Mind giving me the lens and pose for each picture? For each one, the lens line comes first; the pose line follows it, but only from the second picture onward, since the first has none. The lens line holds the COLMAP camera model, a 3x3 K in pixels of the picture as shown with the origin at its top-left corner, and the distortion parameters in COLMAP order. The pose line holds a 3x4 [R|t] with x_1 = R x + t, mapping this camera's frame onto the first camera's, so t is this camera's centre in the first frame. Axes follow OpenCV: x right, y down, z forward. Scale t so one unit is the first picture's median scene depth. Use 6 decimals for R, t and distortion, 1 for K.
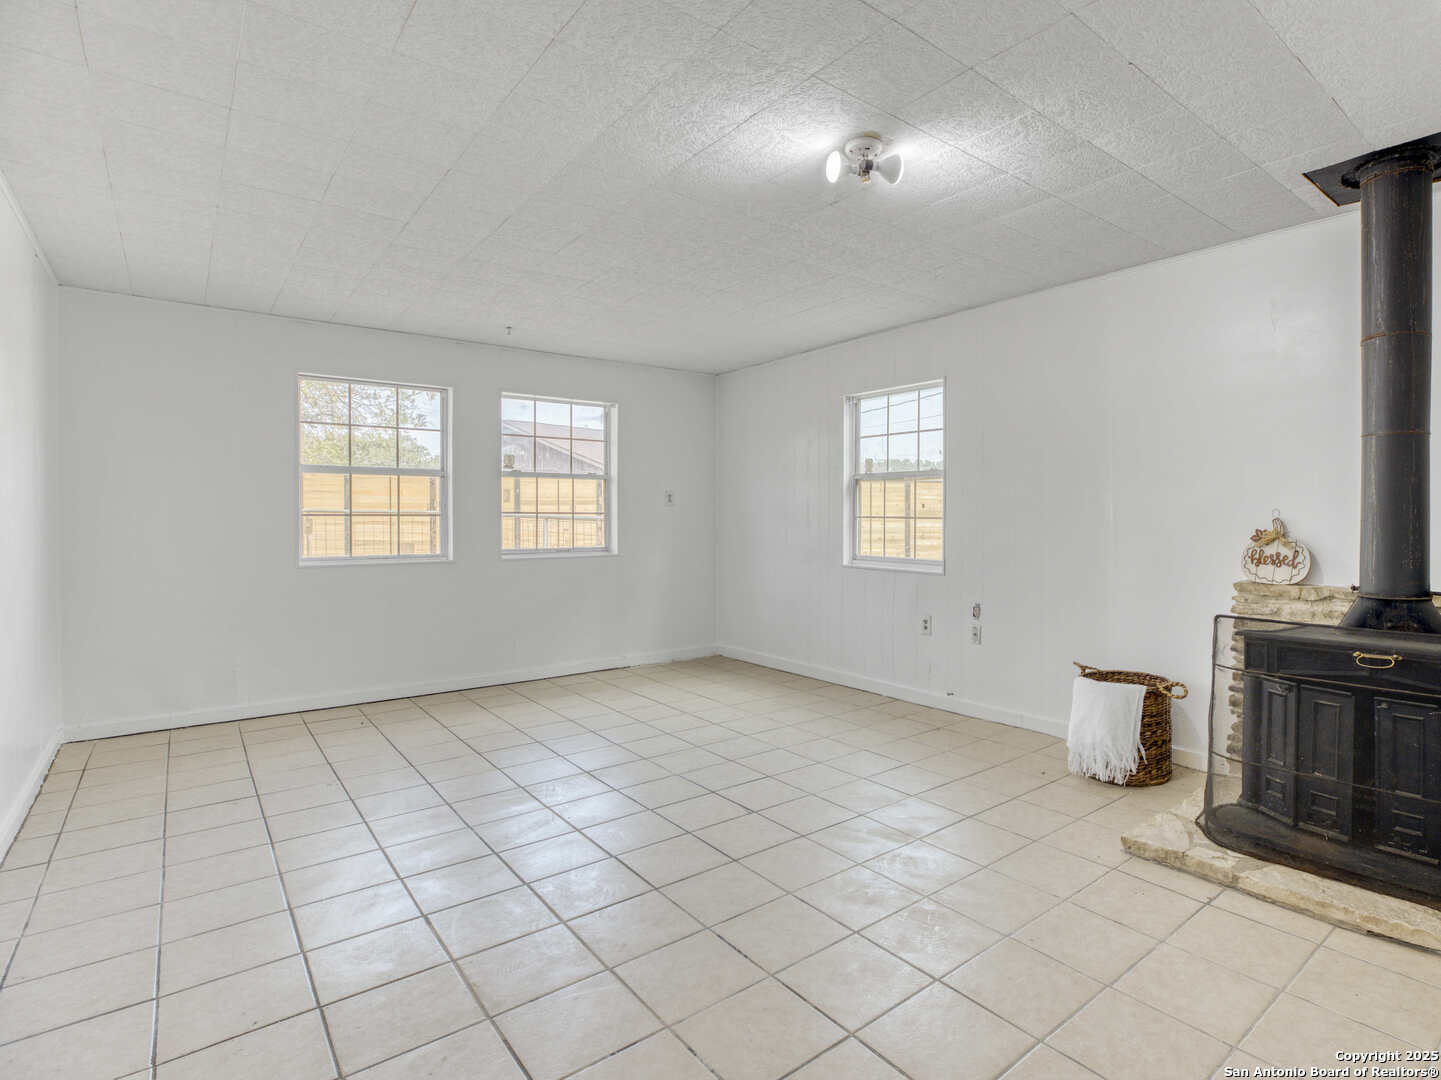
lens RADIAL K [[813.1, 0, 719.7], [0, 813.1, 523.3], [0, 0, 1]] dist [-0.001462, -0.000144]
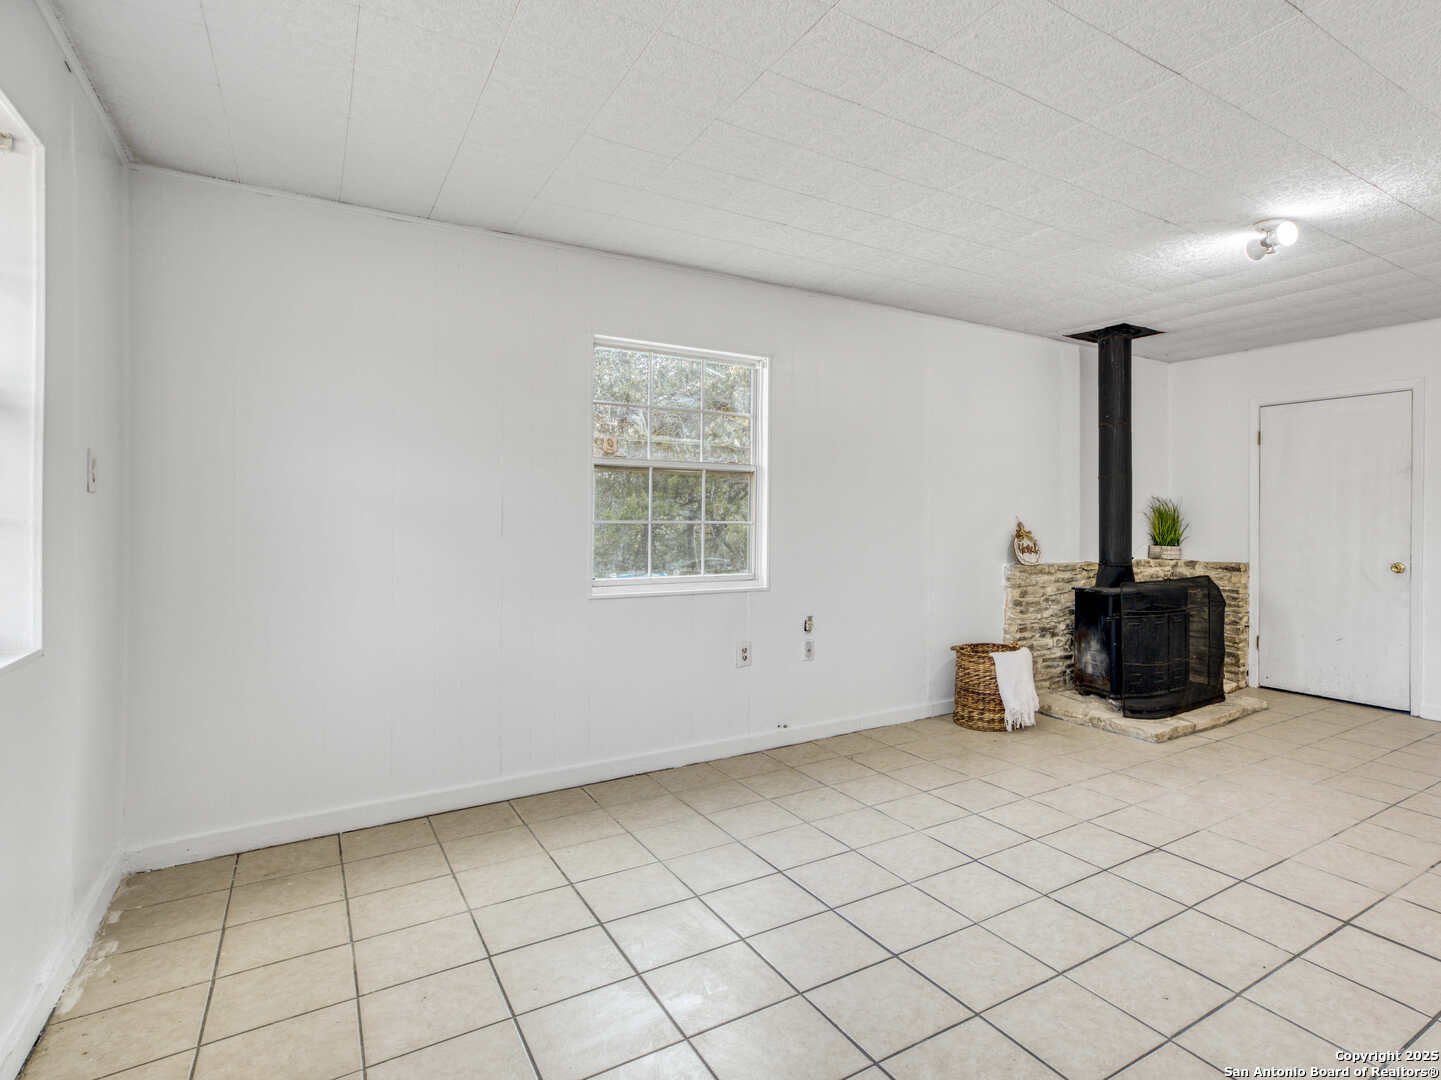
lens RADIAL K [[858.1, 0, 720.5], [0, 858.1, 540.0], [0, 0, 1]] dist [-0.001895, -0.000185]
pose [[-0.008768, -0.022098, 0.999717, -0.961891], [0.008862, 0.999715, 0.022176, -0.014493], [-0.999922, 0.009054, -0.008569, 1.642411]]
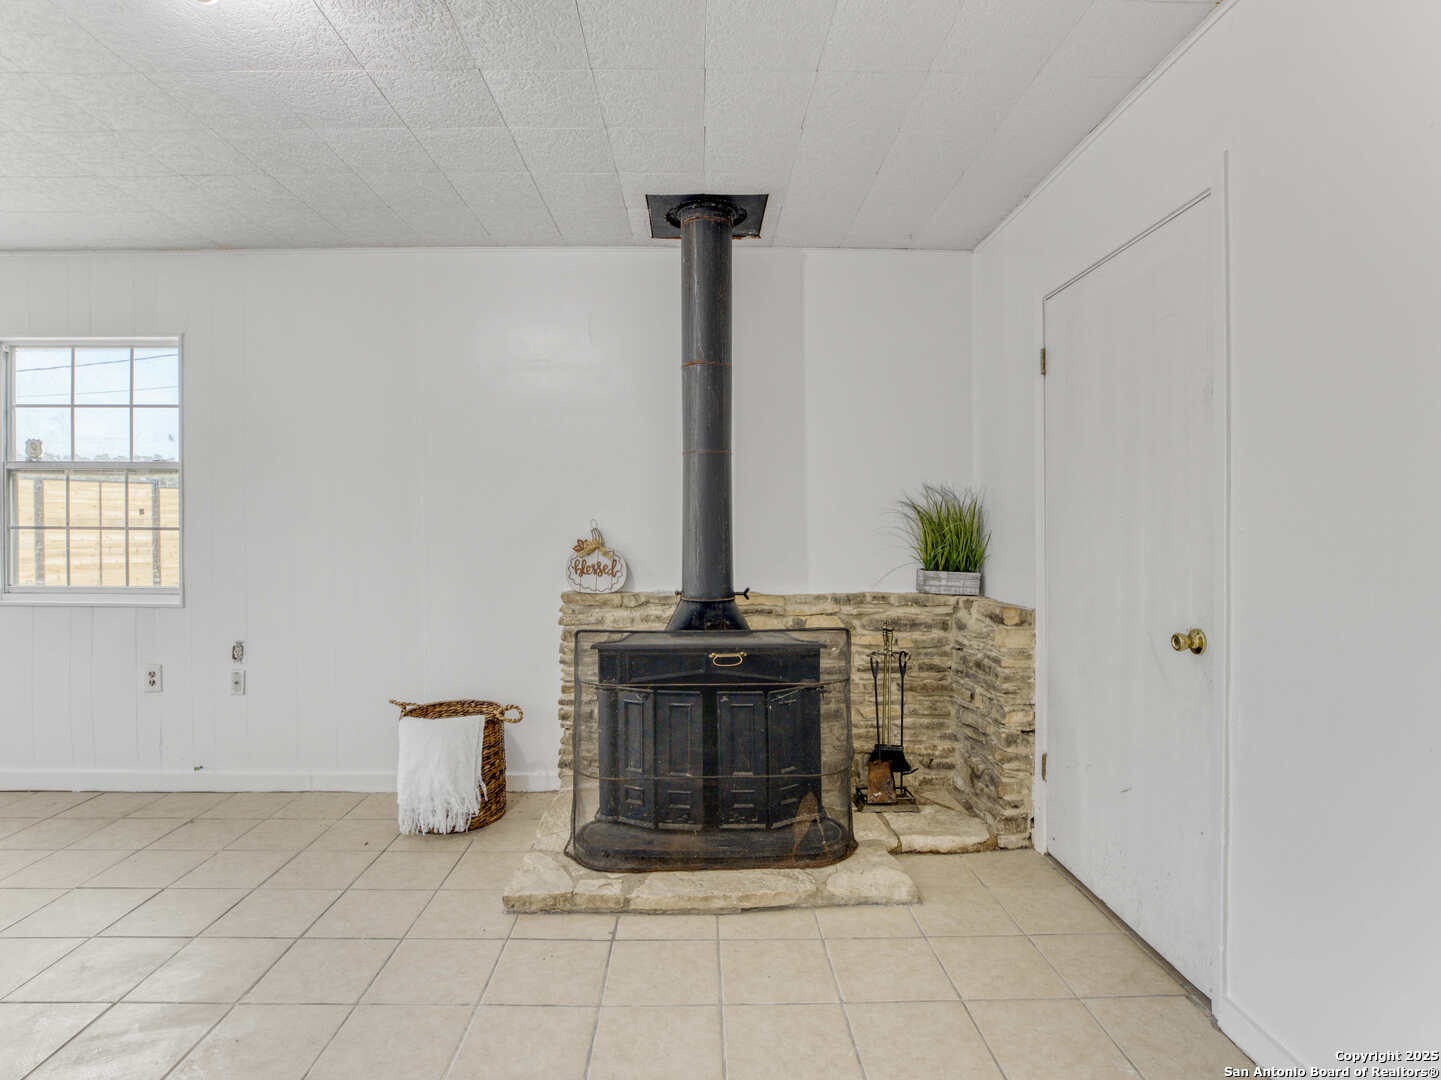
lens RADIAL K [[819.3, 0, 720.5], [0, 819.3, 540.0], [0, 0, 1]] dist [-0.045242, 0.020188]
pose [[0.558930, -0.014551, 0.829087, -0.082101], [0.006583, 0.999892, 0.013111, -0.004367], [-0.829189, -0.001871, 0.558965, 0.306421]]
